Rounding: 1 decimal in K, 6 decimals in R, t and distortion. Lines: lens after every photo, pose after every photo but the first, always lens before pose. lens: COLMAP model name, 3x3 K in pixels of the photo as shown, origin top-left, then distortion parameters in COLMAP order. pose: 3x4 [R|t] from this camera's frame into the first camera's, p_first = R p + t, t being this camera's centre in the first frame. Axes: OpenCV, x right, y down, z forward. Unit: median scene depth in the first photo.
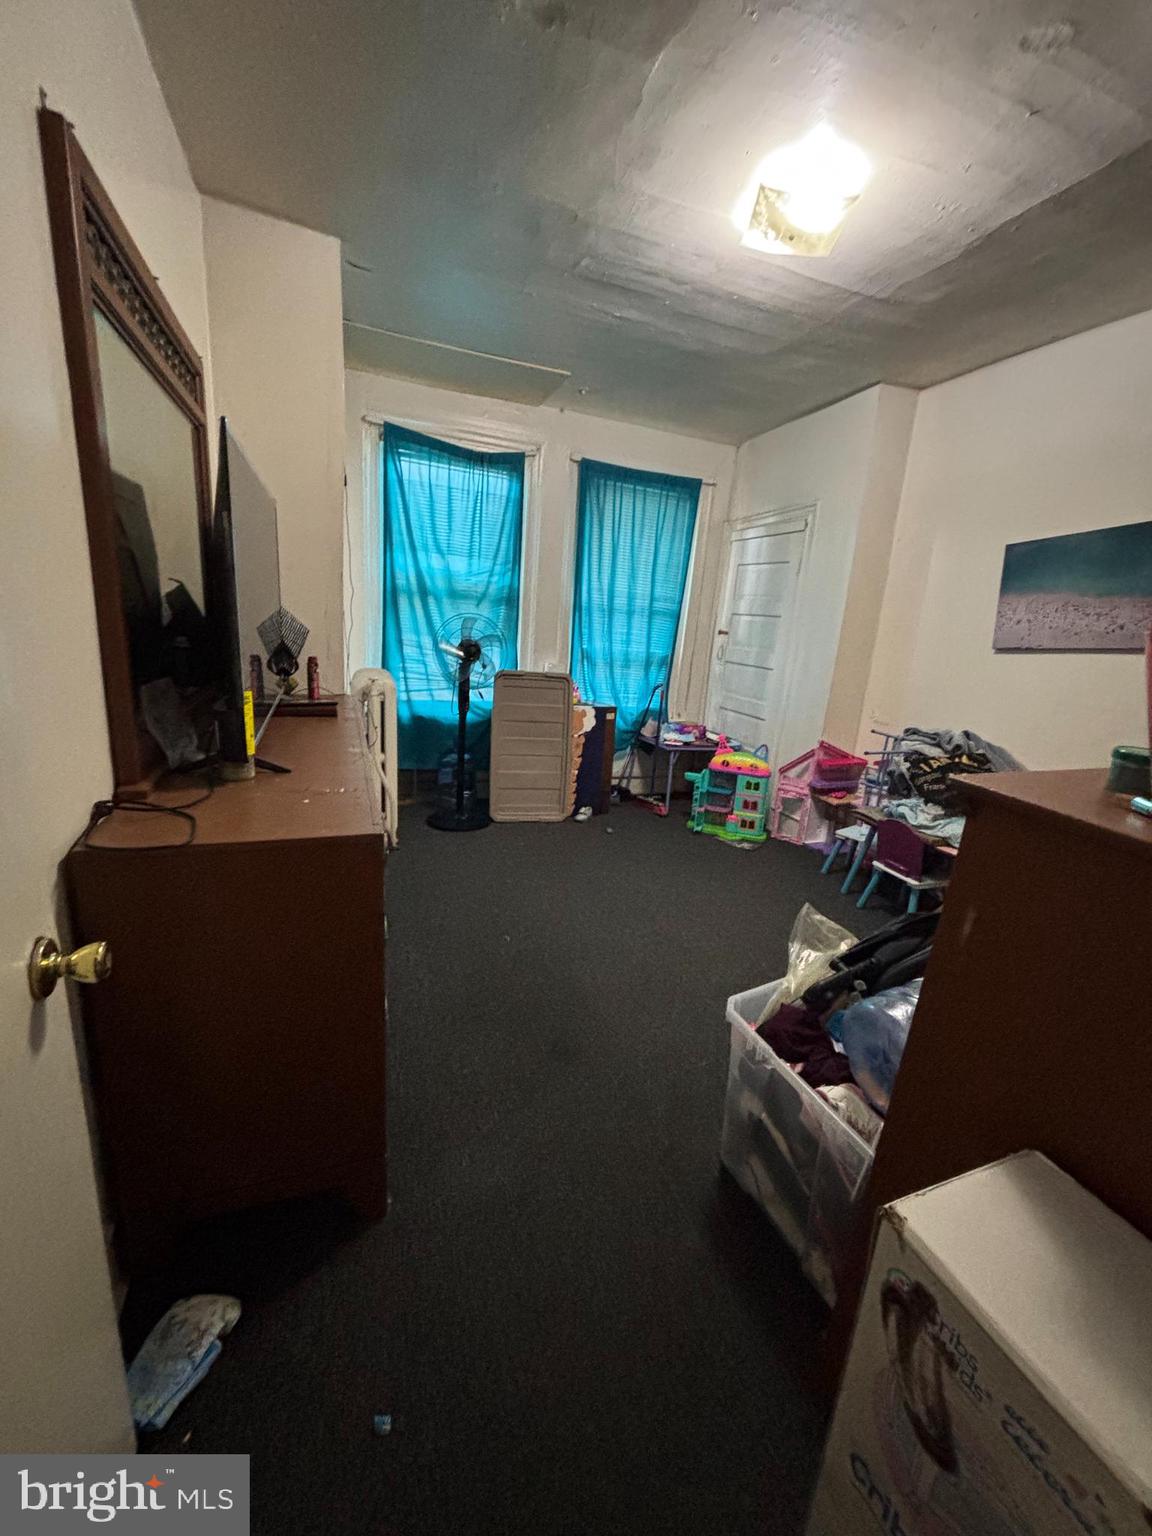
lens RADIAL K [[613.4, 0, 576.7], [0, 613.4, 767.2], [0, 0, 1]] dist [-0.002592, 0.001460]
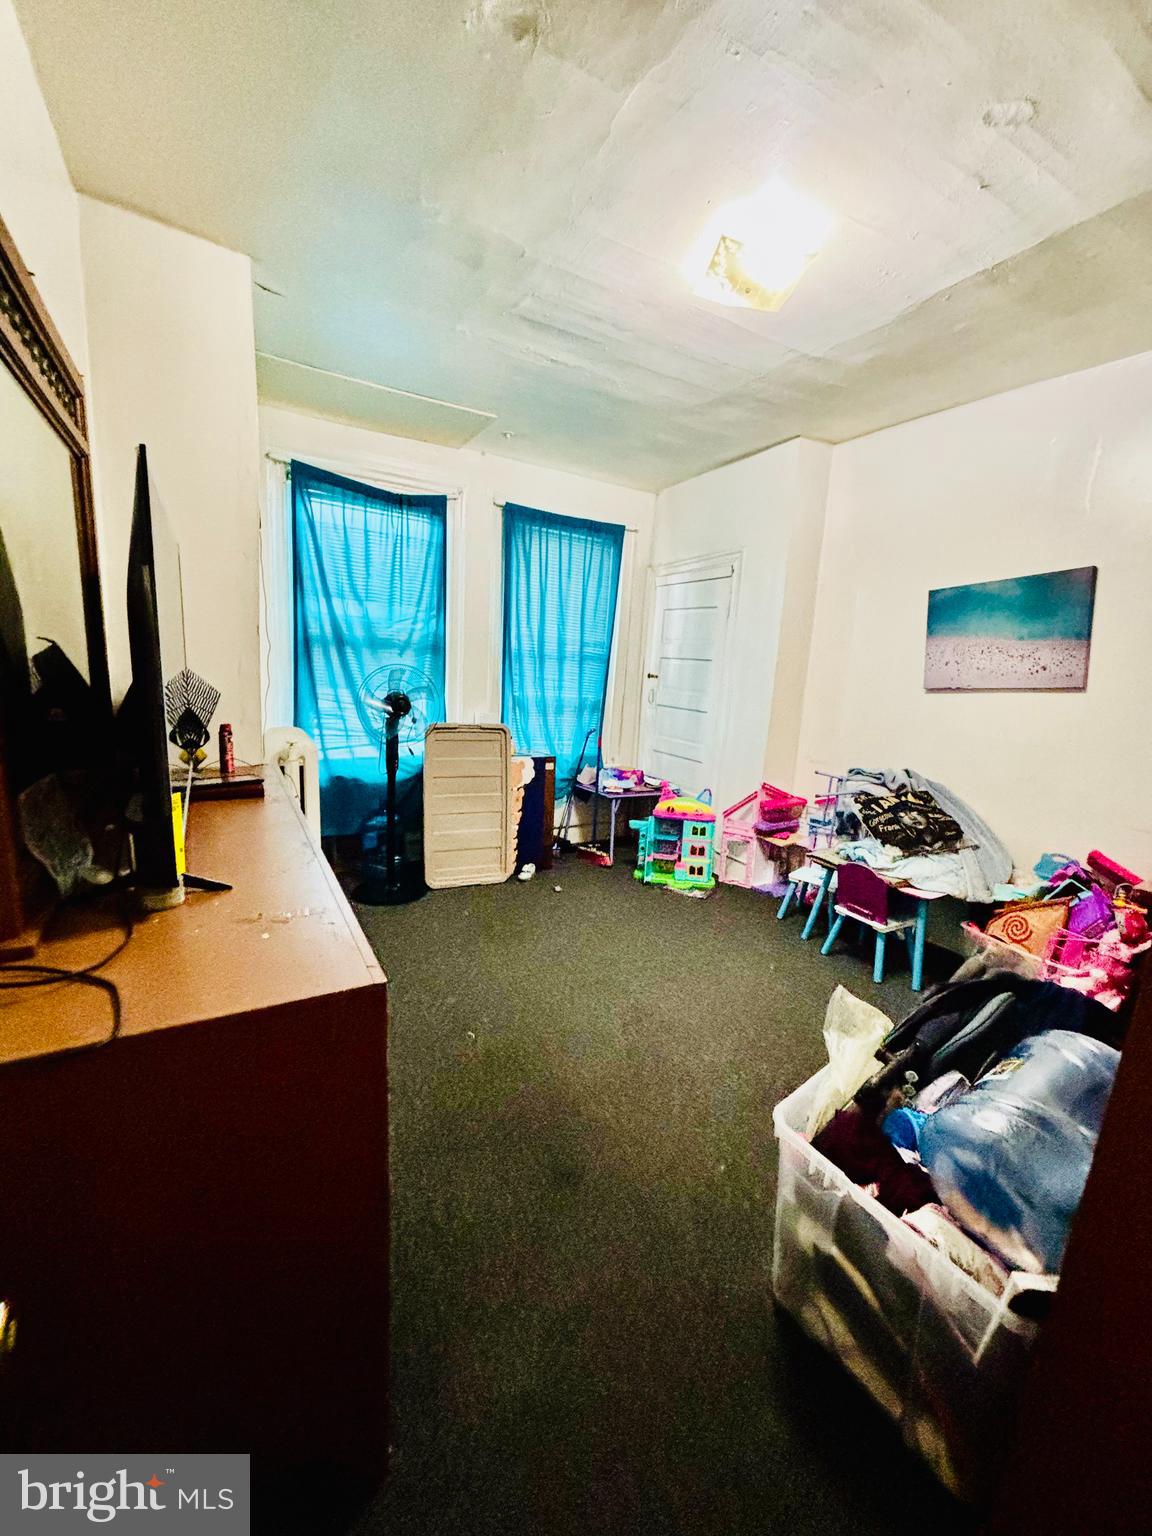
lens RADIAL K [[613.4, 0, 577.1], [0, 613.4, 769.4], [0, 0, 1]] dist [-0.002592, 0.001460]
pose [[0.986673, -0.048125, 0.155436, -0.071184], [0.056677, 0.997086, -0.051061, -0.038871], [-0.152525, 0.059191, 0.986525, 0.073784]]
